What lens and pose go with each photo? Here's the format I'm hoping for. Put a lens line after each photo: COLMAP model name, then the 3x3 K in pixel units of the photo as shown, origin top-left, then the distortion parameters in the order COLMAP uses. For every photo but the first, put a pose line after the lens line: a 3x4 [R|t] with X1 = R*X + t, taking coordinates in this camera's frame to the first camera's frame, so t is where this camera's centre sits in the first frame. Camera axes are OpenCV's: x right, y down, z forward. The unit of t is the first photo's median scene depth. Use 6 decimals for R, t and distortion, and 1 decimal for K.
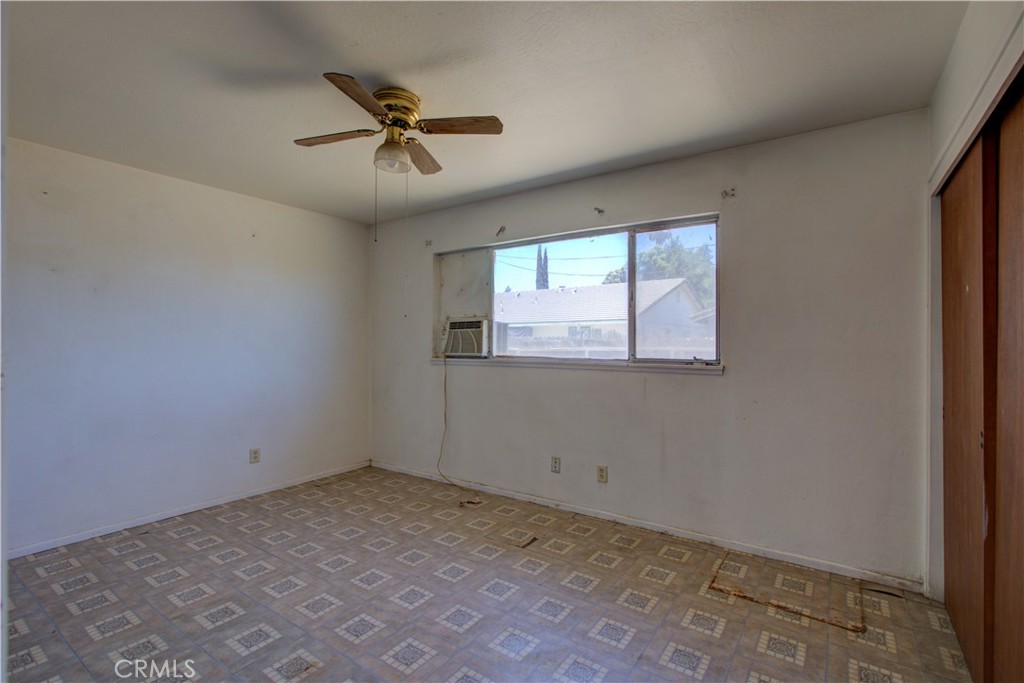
lens RADIAL K [[470.1, 0, 501.4], [0, 470.1, 338.6], [0, 0, 1]] dist [-0.014212, 0.007469]
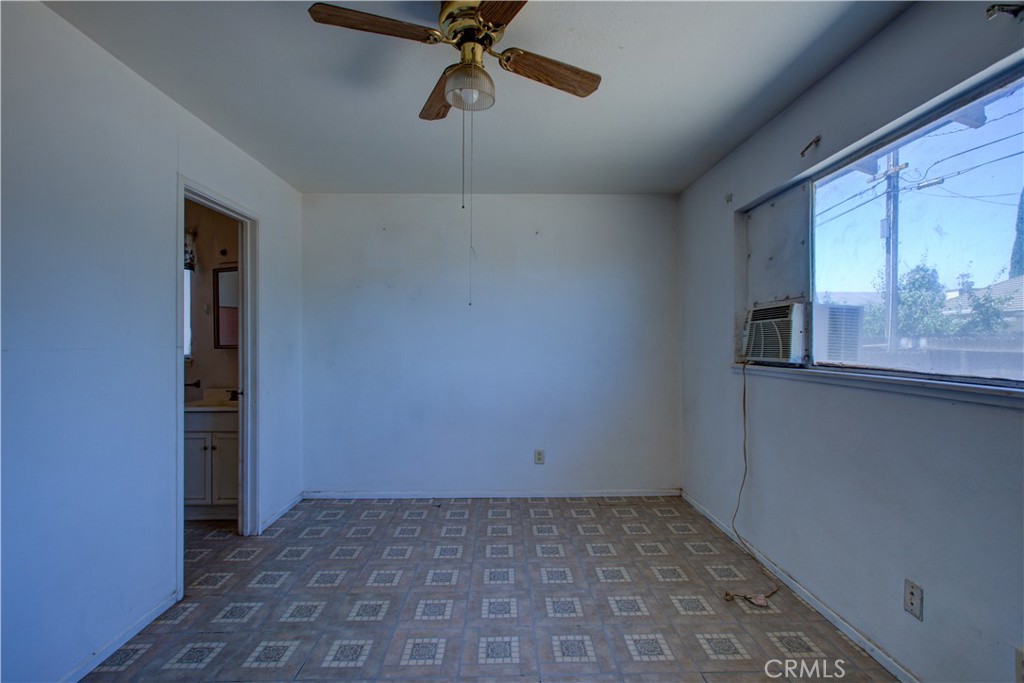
lens RADIAL K [[470.1, 0, 516.7], [0, 470.1, 337.1], [0, 0, 1]] dist [-0.014212, 0.007469]
pose [[0.602932, -0.009348, -0.797738, 0.238423], [0.008827, 0.999948, -0.005046, 0.003802], [0.797744, -0.003999, 0.602983, 0.377989]]
